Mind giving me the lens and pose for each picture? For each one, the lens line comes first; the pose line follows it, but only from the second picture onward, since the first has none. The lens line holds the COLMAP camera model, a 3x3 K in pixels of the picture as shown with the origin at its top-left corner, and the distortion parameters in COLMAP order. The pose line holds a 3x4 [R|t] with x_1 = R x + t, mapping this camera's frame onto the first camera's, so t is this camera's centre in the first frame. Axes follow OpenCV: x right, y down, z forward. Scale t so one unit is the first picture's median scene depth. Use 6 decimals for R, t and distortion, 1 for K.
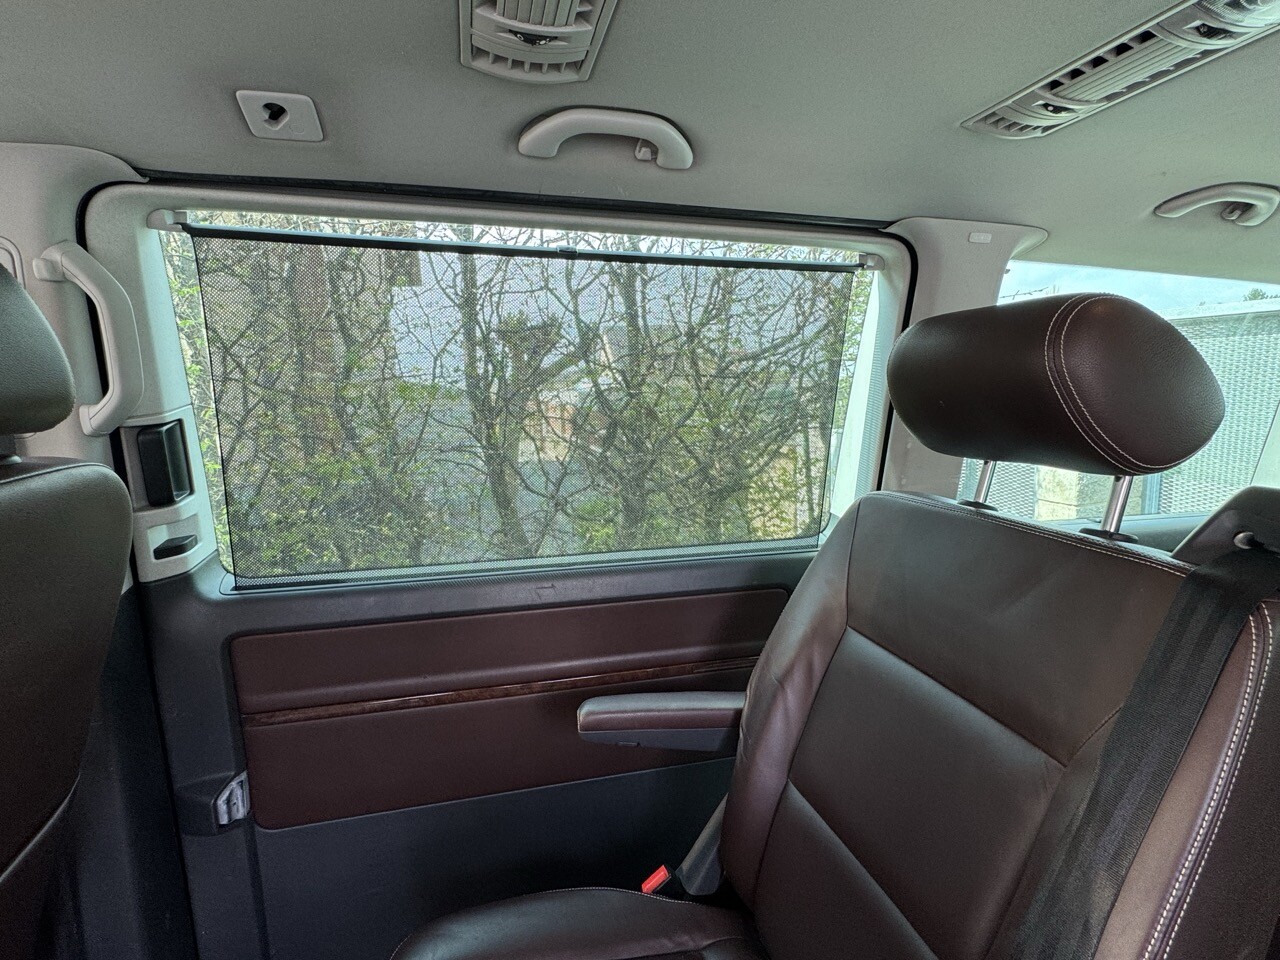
lens RADIAL K [[622.5, 0, 640.0], [0, 622.5, 480.0], [0, 0, 1]] dist [-0.002509, -0.000662]
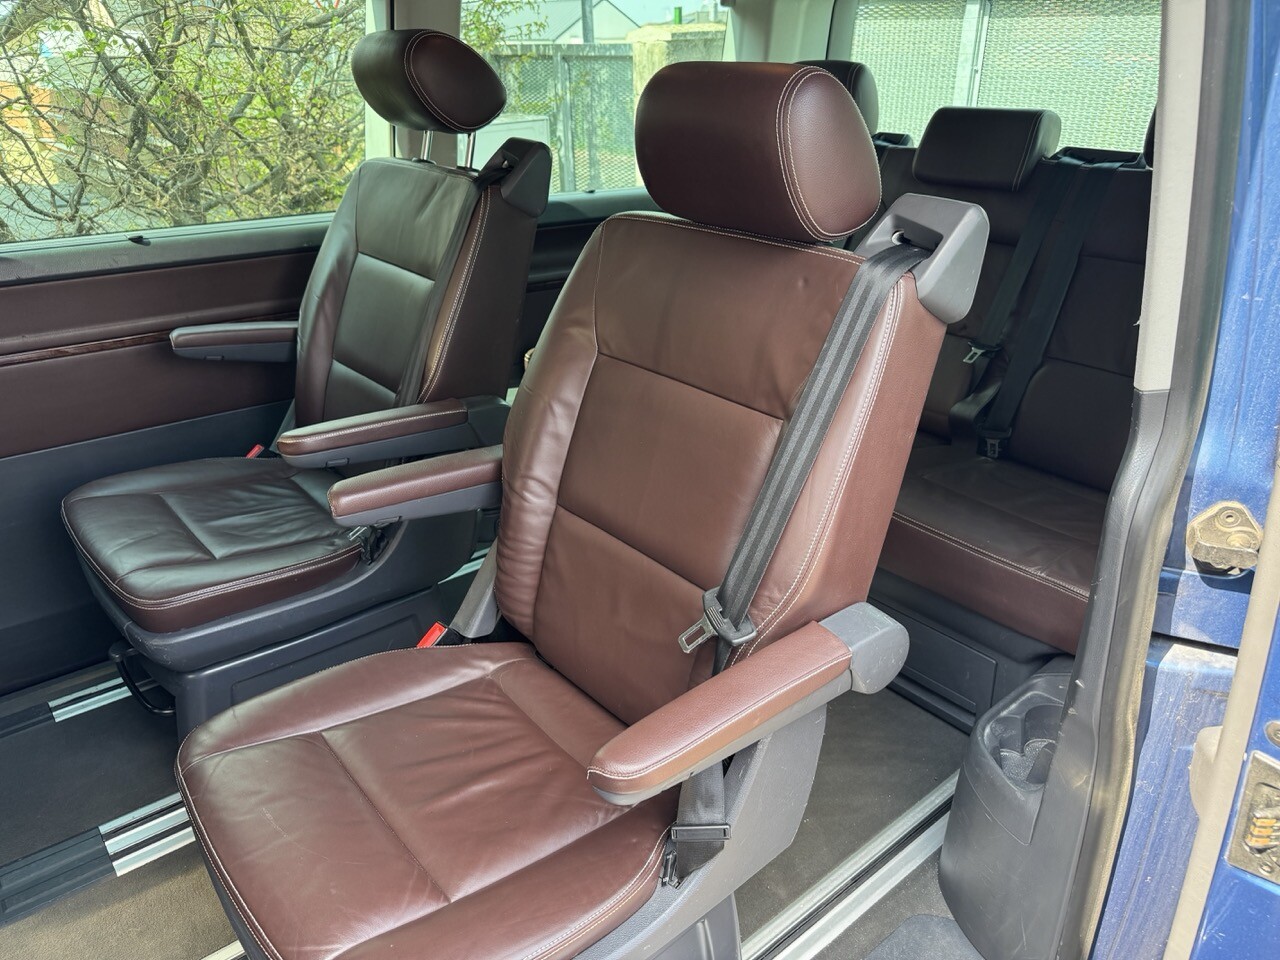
lens RADIAL K [[930.8, 0, 640.0], [0, 930.8, 480.0], [0, 0, 1]] dist [-0.097354, 0.105102]
pose [[0.904308, -0.164206, 0.394035, -0.007428], [0.045299, 0.954757, 0.293916, 0.119997], [-0.424470, -0.247942, 0.870833, -1.111928]]
